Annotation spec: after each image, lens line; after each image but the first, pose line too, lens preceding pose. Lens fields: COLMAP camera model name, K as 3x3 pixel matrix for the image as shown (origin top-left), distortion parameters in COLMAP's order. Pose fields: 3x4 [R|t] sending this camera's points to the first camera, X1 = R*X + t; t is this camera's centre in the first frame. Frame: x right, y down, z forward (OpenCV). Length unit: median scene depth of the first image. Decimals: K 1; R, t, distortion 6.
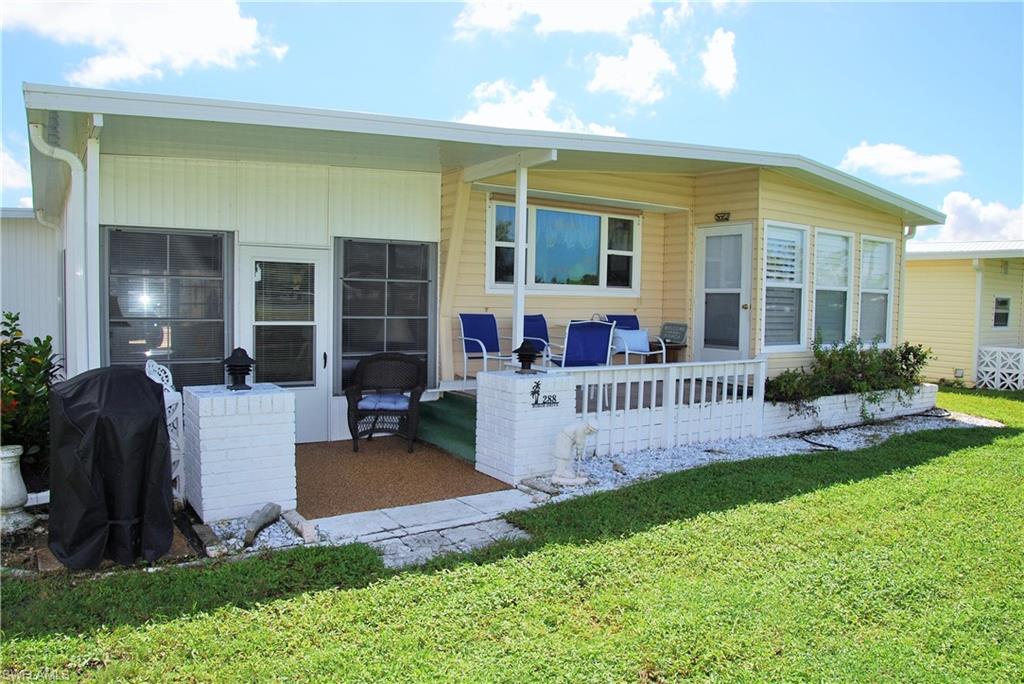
lens RADIAL K [[723.8, 0, 512.0], [0, 723.8, 342.0], [0, 0, 1]] dist [-0.073403, 0.000220]
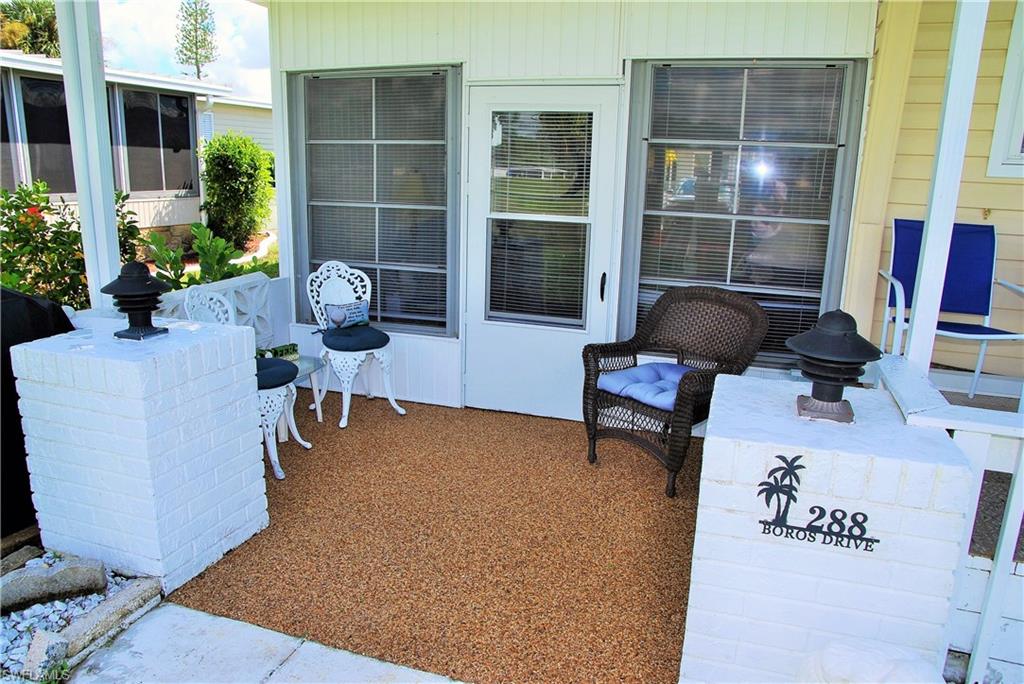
lens RADIAL K [[723.8, 0, 512.0], [0, 723.8, 342.0], [0, 0, 1]] dist [-0.073403, 0.000220]
pose [[0.633198, 0.169220, -0.755265, 0.141791], [-0.061611, 0.983731, 0.168755, -0.024669], [0.771534, -0.060323, 0.633322, 0.612939]]
